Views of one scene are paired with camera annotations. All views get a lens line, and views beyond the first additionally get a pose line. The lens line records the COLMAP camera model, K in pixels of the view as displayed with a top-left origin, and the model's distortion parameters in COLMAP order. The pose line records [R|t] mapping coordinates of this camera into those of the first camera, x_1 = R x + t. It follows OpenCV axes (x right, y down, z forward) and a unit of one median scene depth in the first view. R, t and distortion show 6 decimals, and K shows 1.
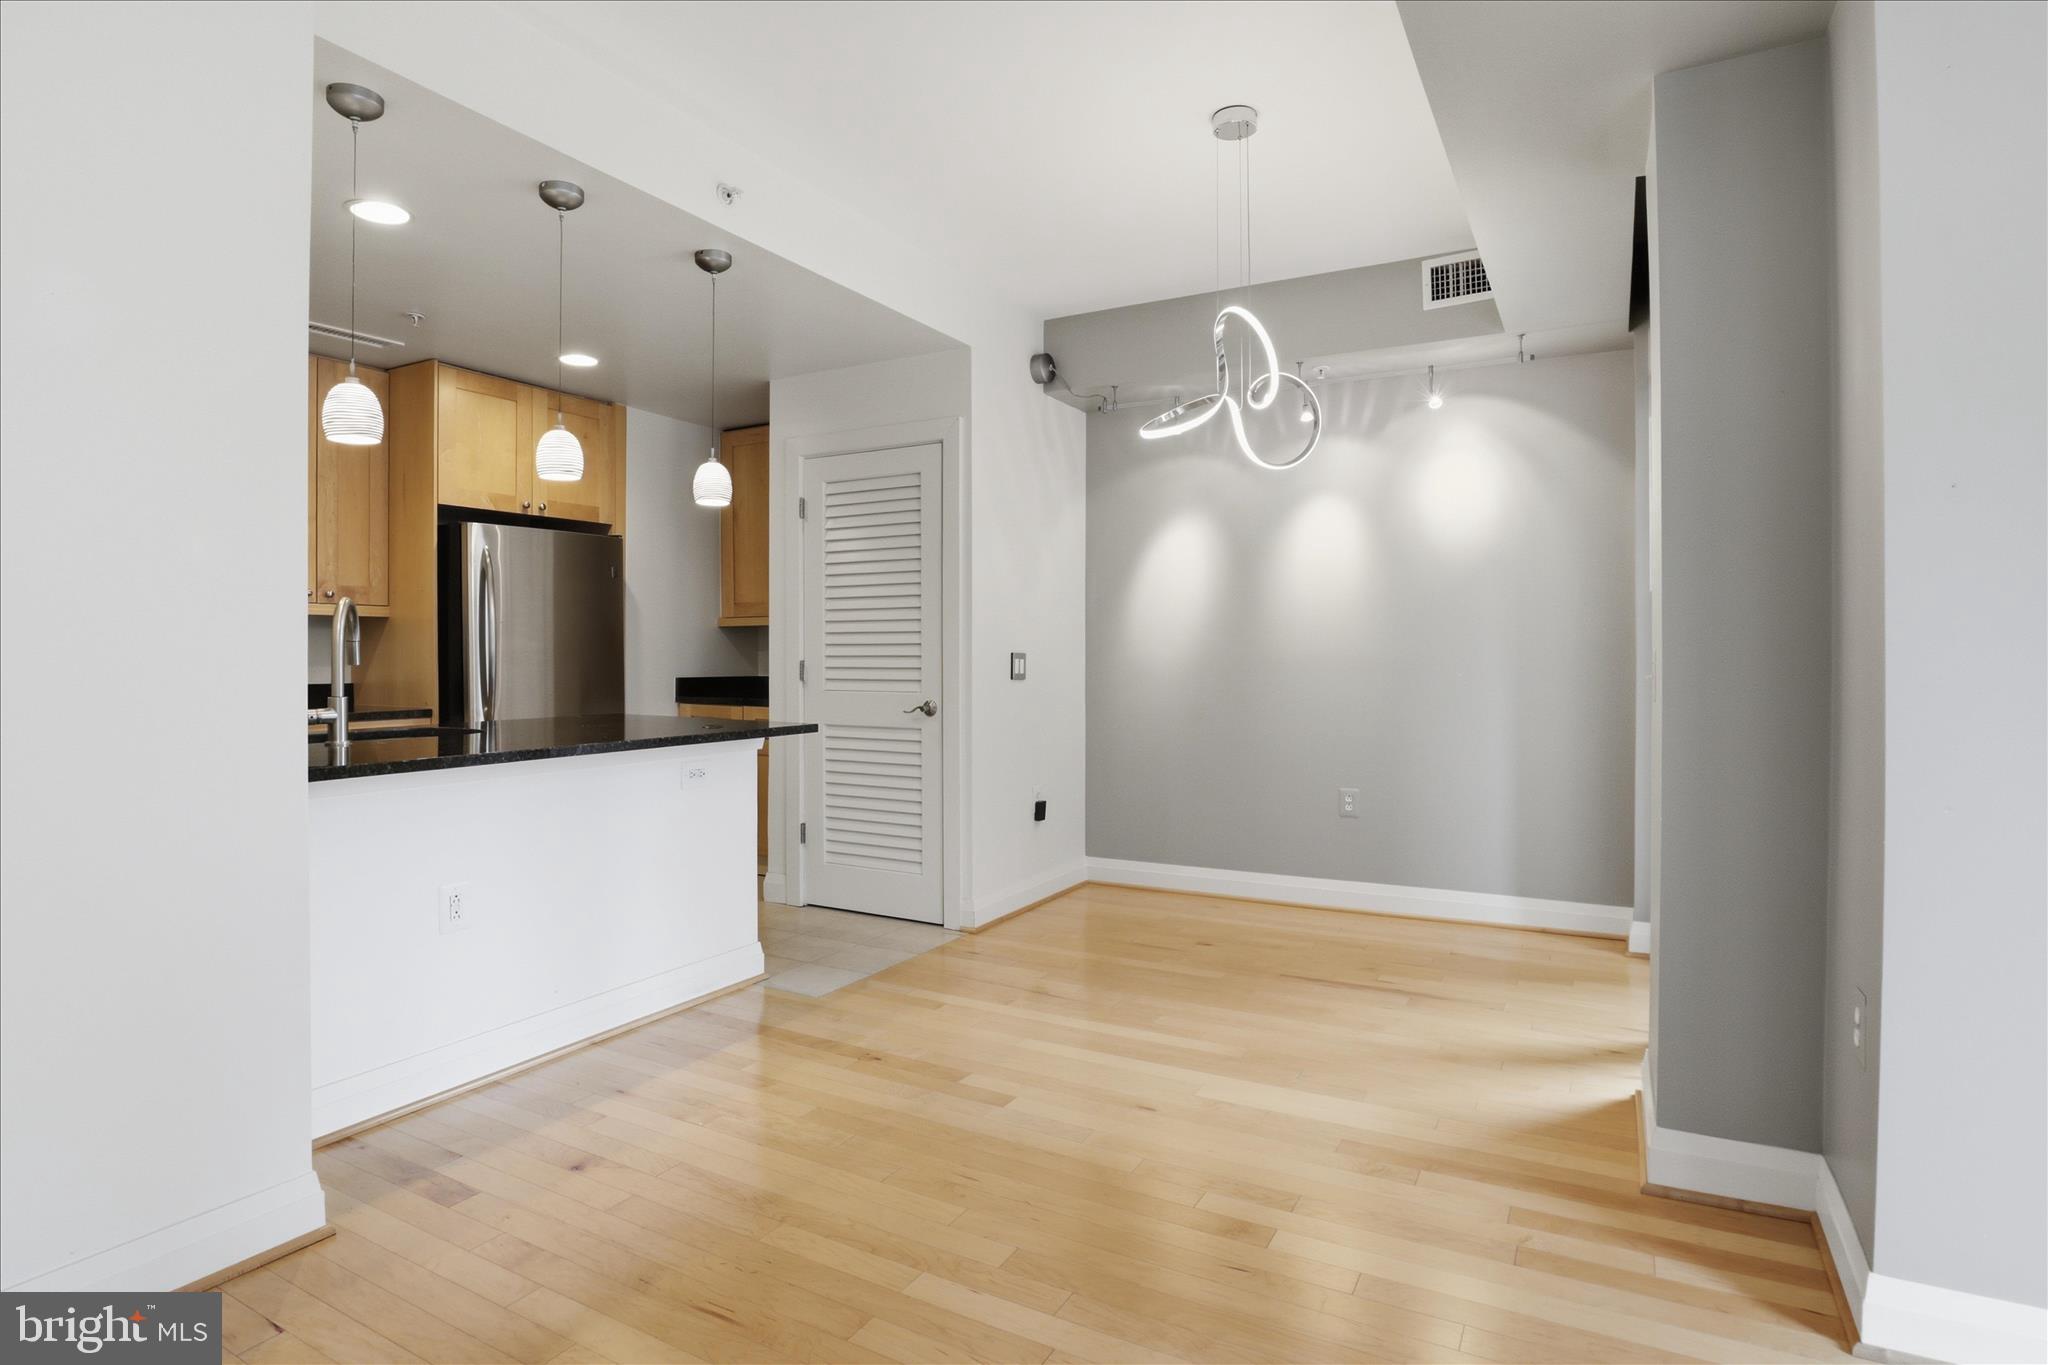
lens RADIAL K [[1052.0, 0, 1027.3], [0, 1052.0, 663.9], [0, 0, 1]] dist [-0.043220, 0.015357]
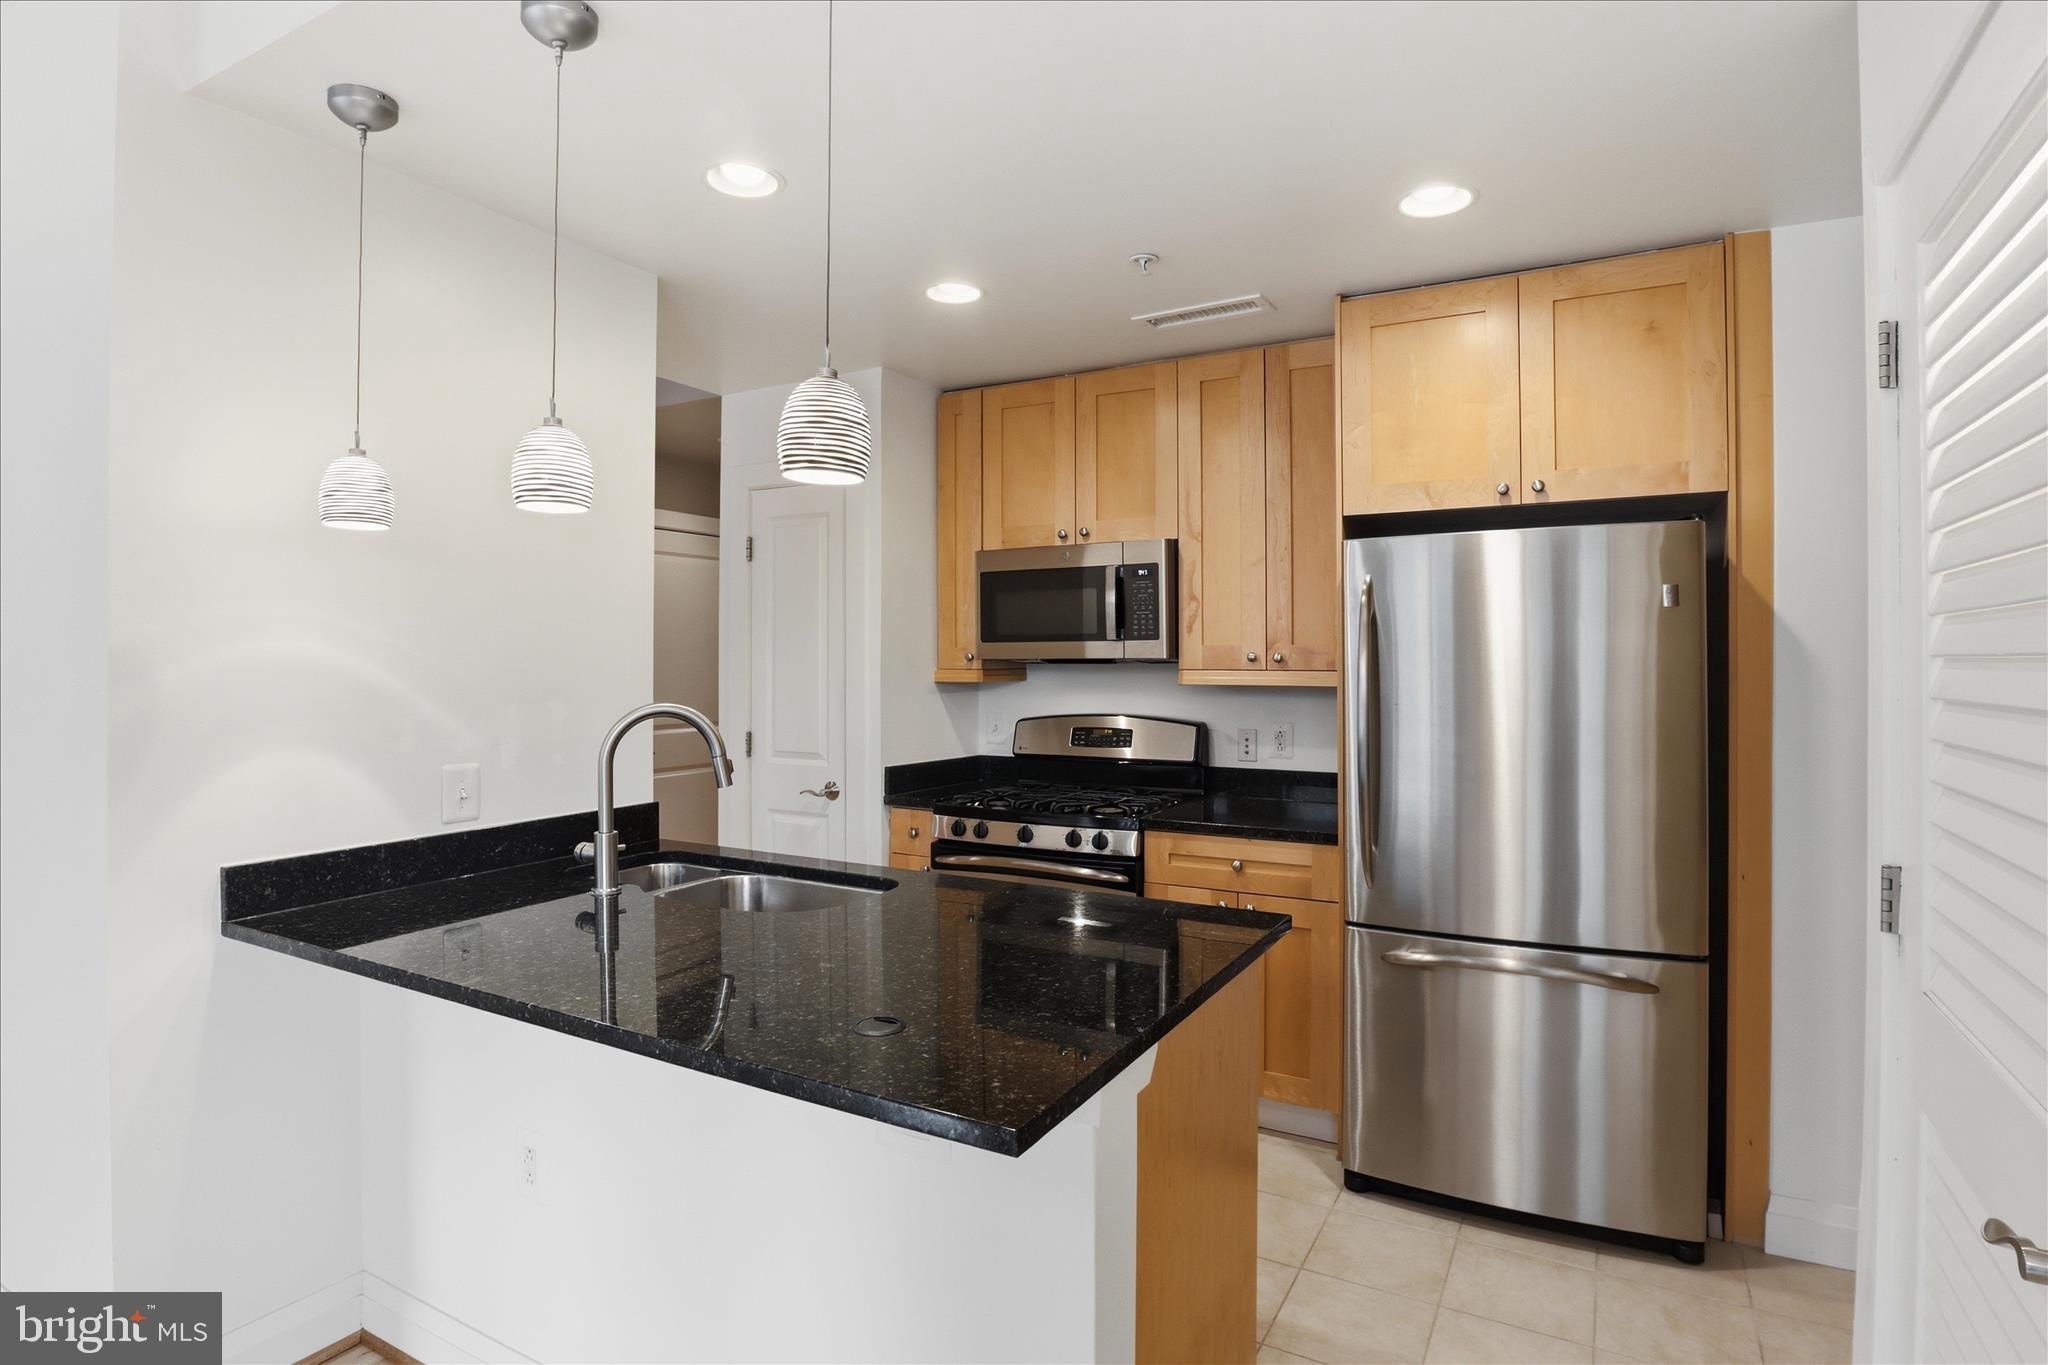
lens RADIAL K [[1036.0, 0, 1057.0], [0, 1036.0, 668.3], [0, 0, 1]] dist [-0.027407, -0.000312]
pose [[0.013653, 0.003798, -0.999900, 0.079876], [-0.009033, 0.999952, 0.003674, -0.060181], [0.999866, 0.008982, 0.013686, 0.816450]]
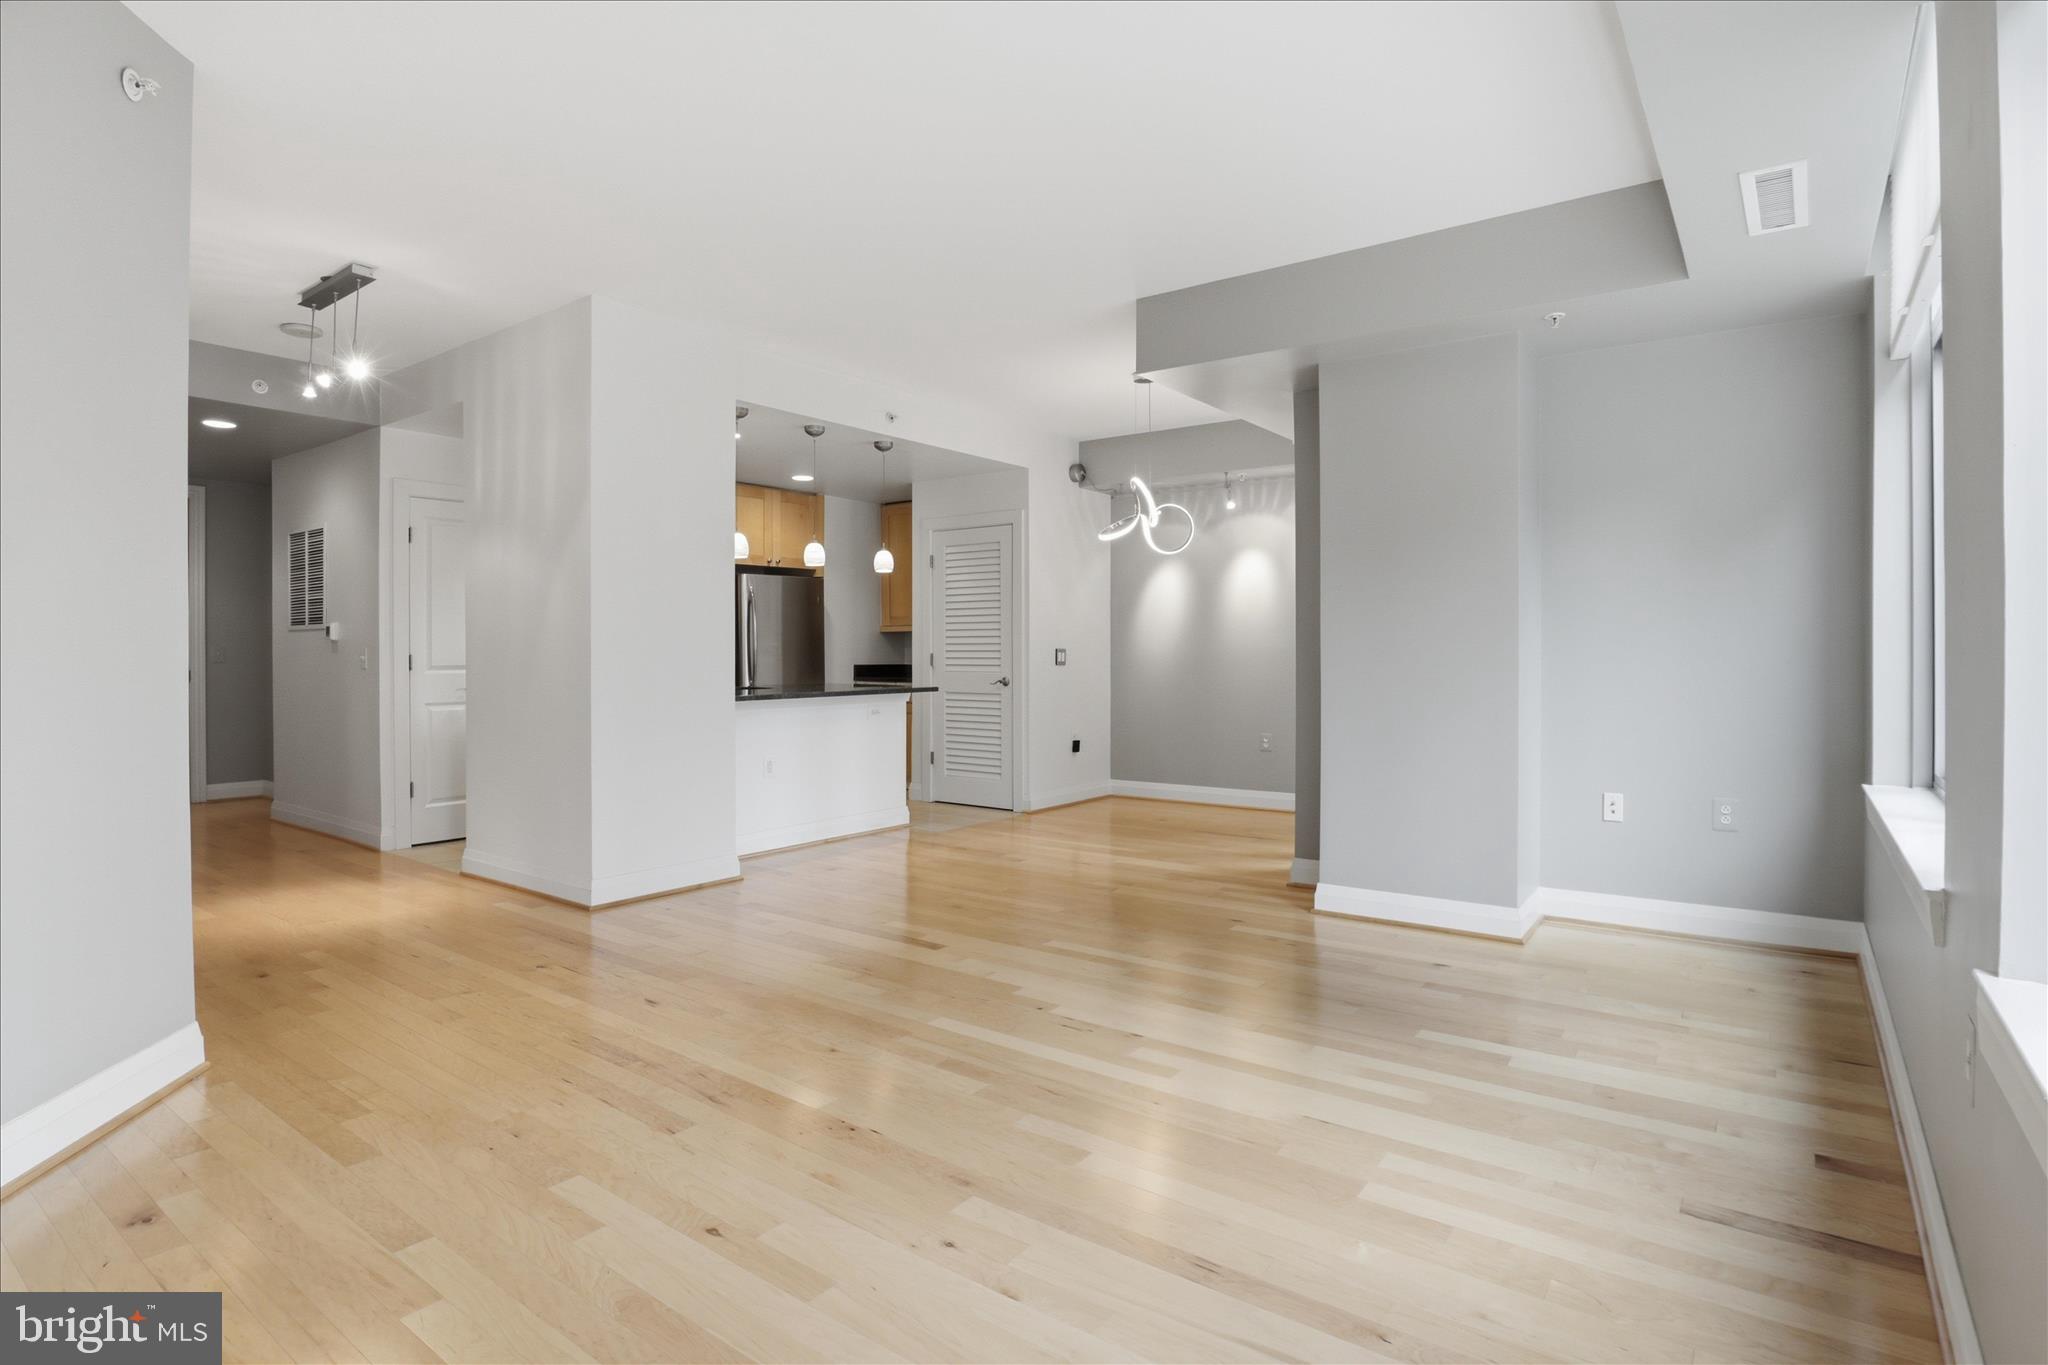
lens RADIAL K [[1052.0, 0, 1027.3], [0, 1052.0, 663.9], [0, 0, 1]] dist [-0.043220, 0.015357]
pose [[0.991434, 0.000331, -0.130607, 0.154929], [0.000124, 0.999994, 0.003477, 0.007517], [0.130607, -0.003463, 0.991428, -0.638778]]
